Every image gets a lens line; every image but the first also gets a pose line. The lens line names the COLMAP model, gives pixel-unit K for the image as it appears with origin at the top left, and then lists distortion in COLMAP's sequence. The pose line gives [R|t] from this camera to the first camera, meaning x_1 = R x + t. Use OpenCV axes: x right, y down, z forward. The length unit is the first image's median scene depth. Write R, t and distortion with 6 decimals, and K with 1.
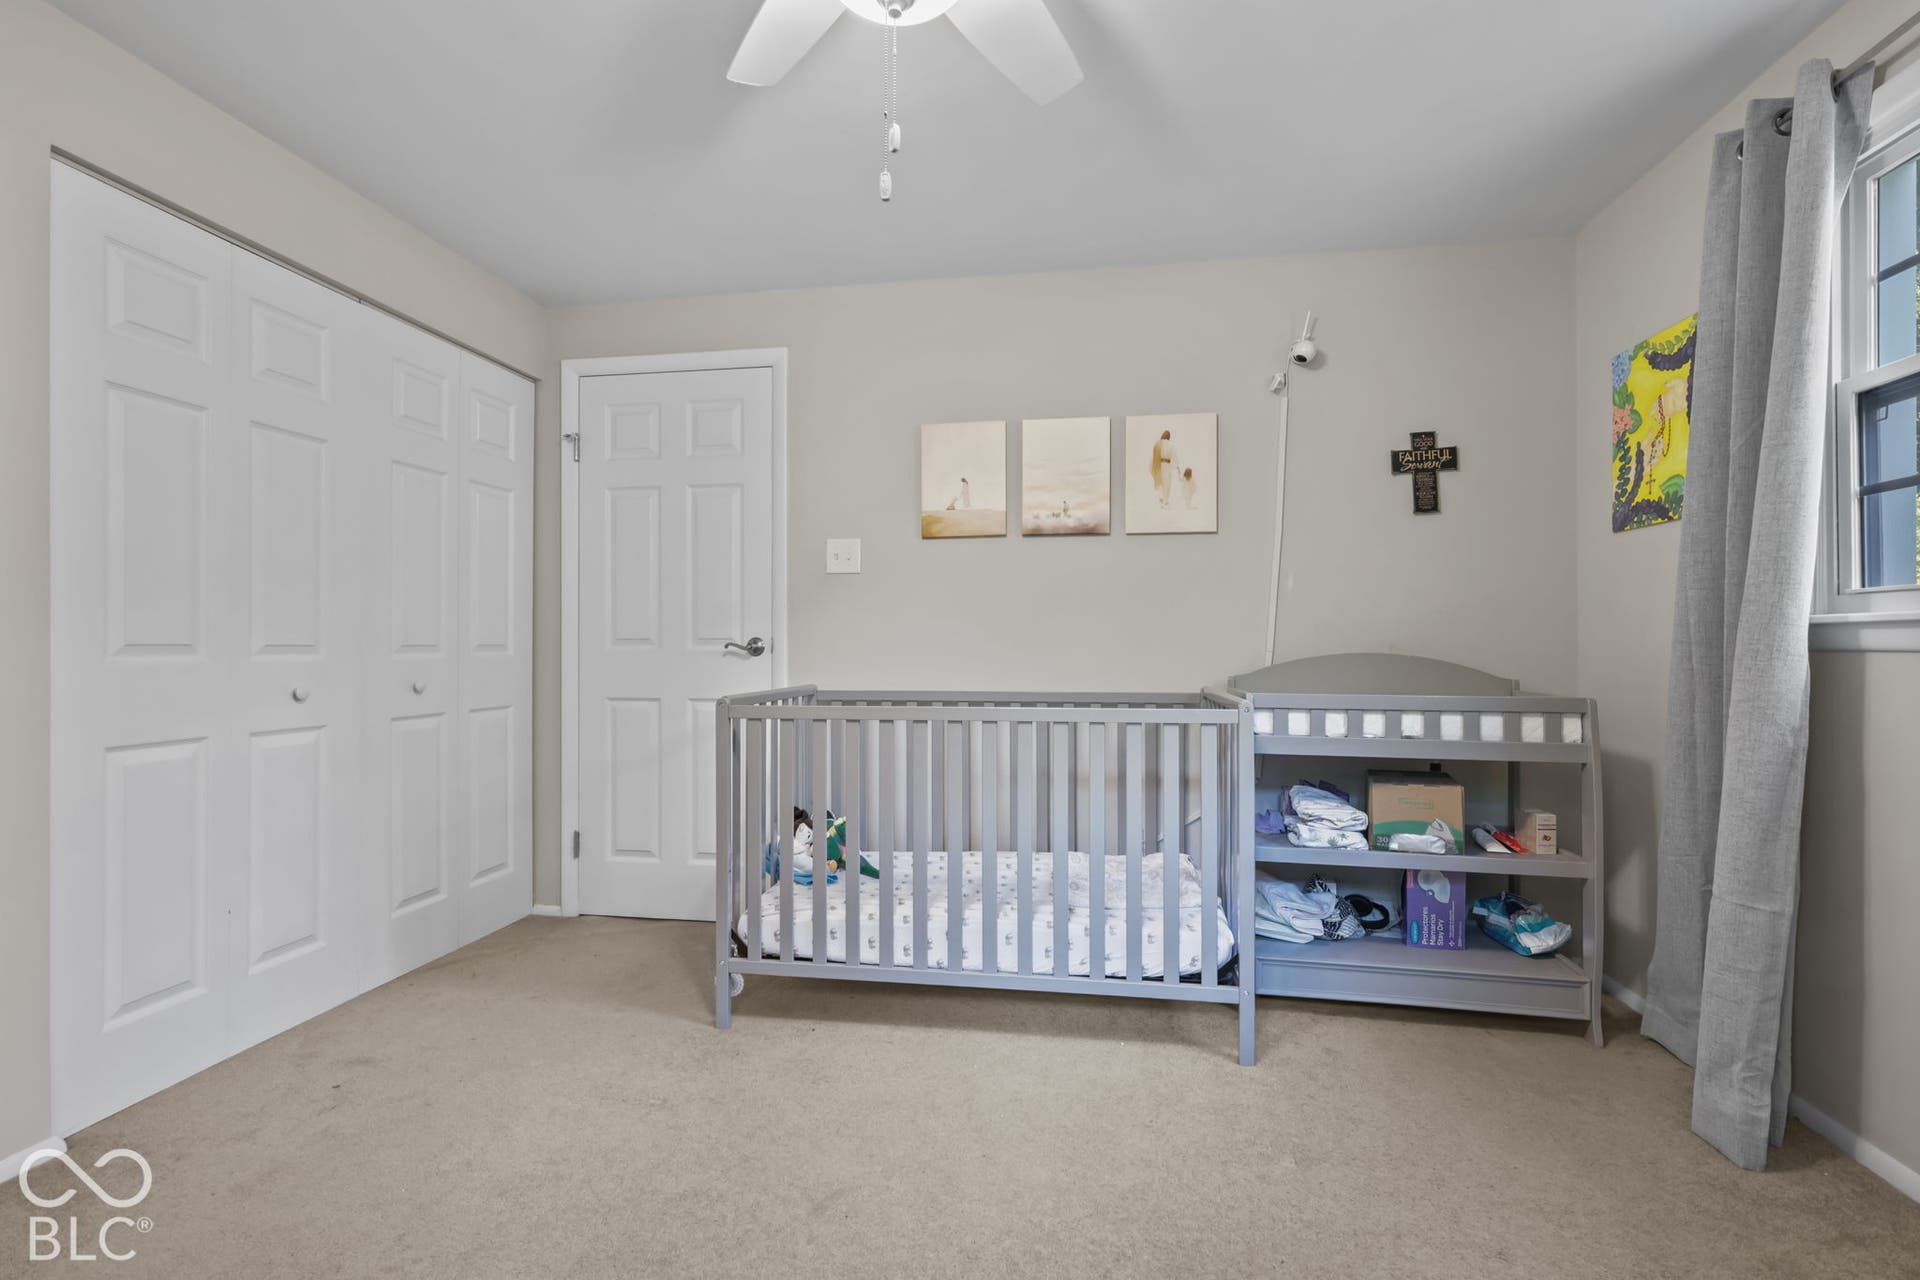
lens RADIAL K [[833.1, 0, 963.5], [0, 833.1, 650.4], [0, 0, 1]] dist [0.001492, -0.000023]
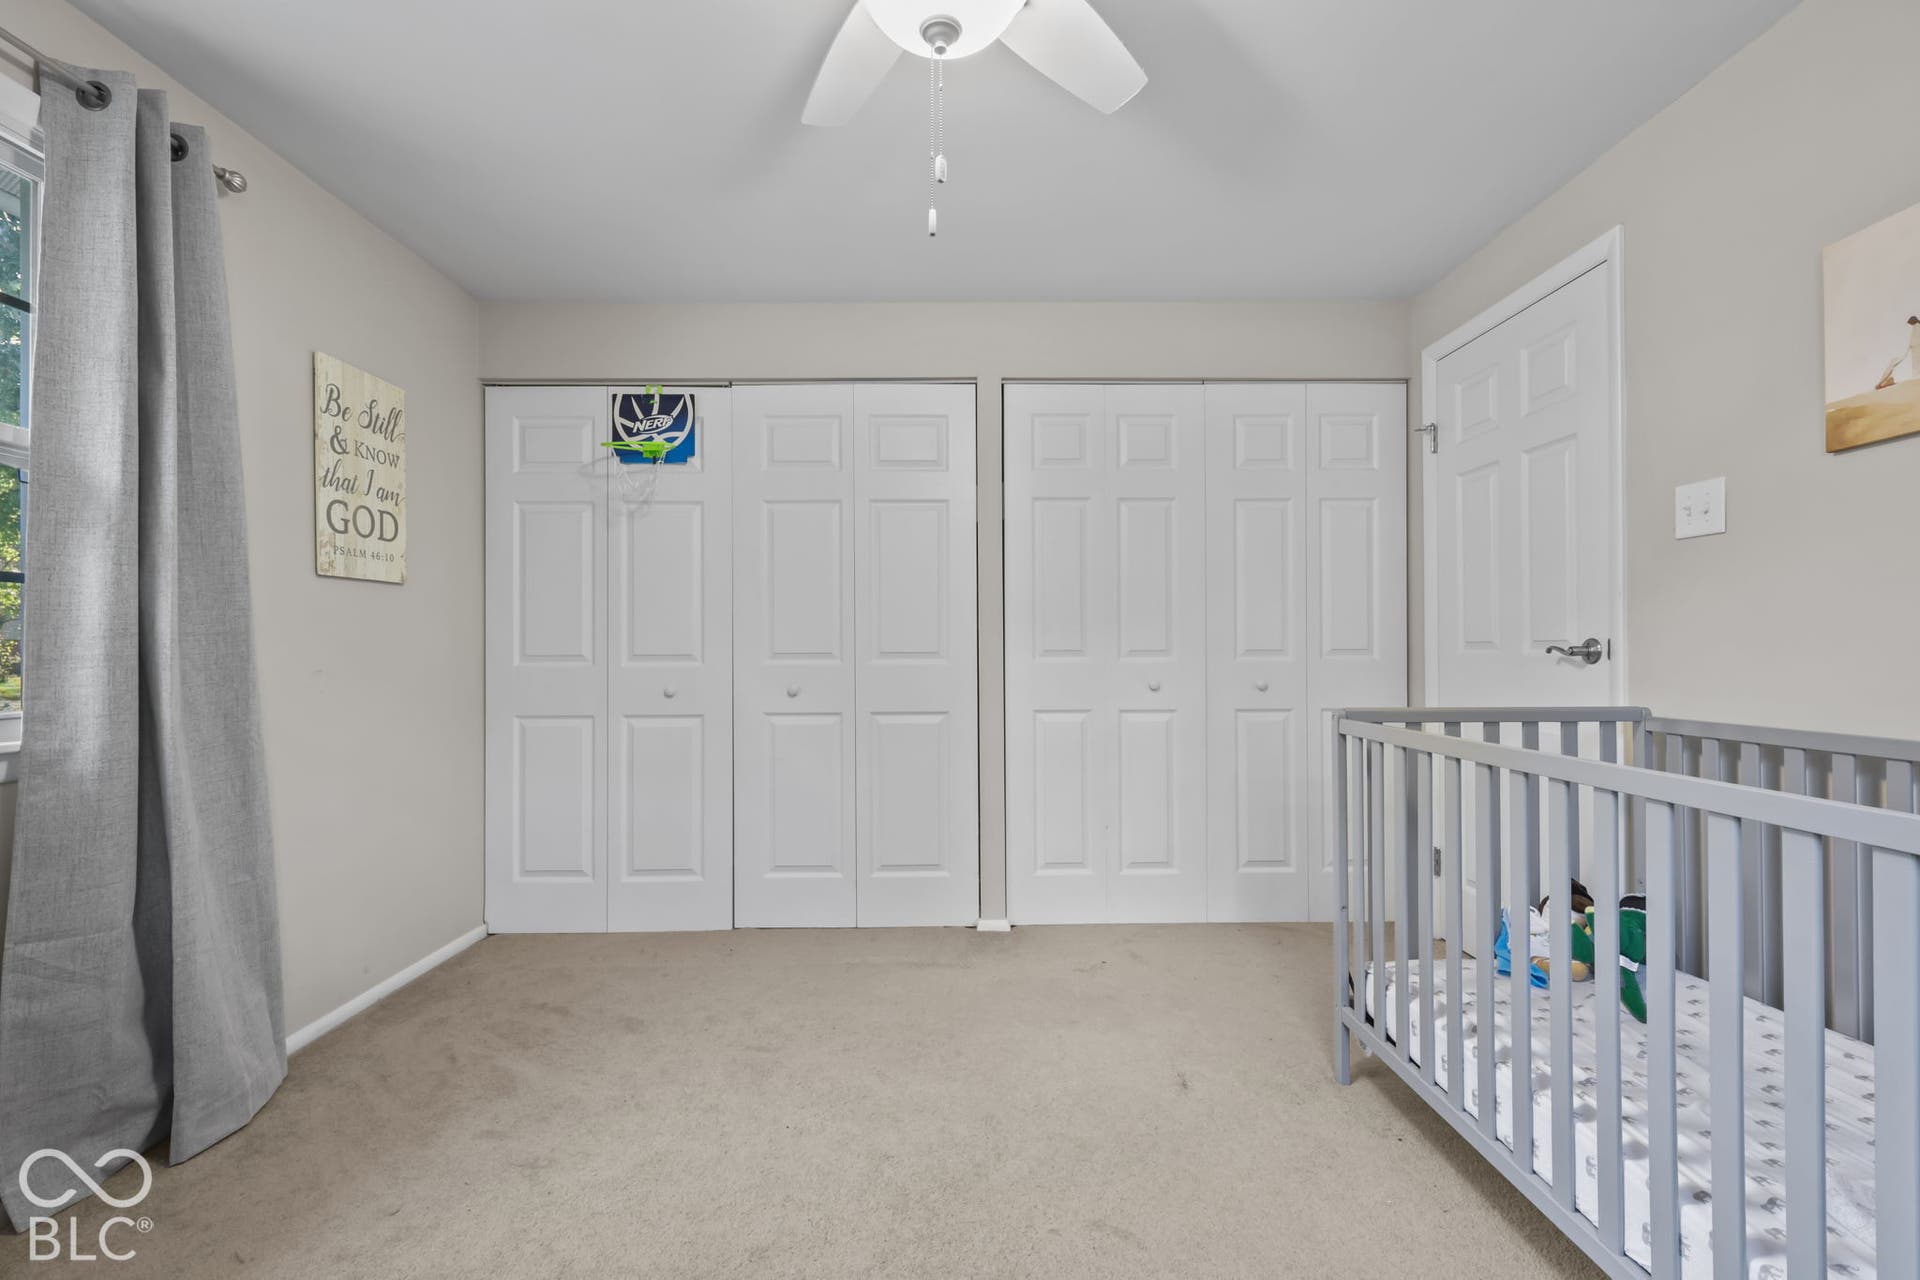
lens RADIAL K [[833.1, 0, 963.5], [0, 833.1, 650.4], [0, 0, 1]] dist [0.001492, -0.000023]
pose [[0.170997, -0.001171, -0.985271, 0.389637], [-0.006671, 0.999975, -0.002347, 0.000249], [0.985249, 0.006974, 0.170985, 0.340920]]
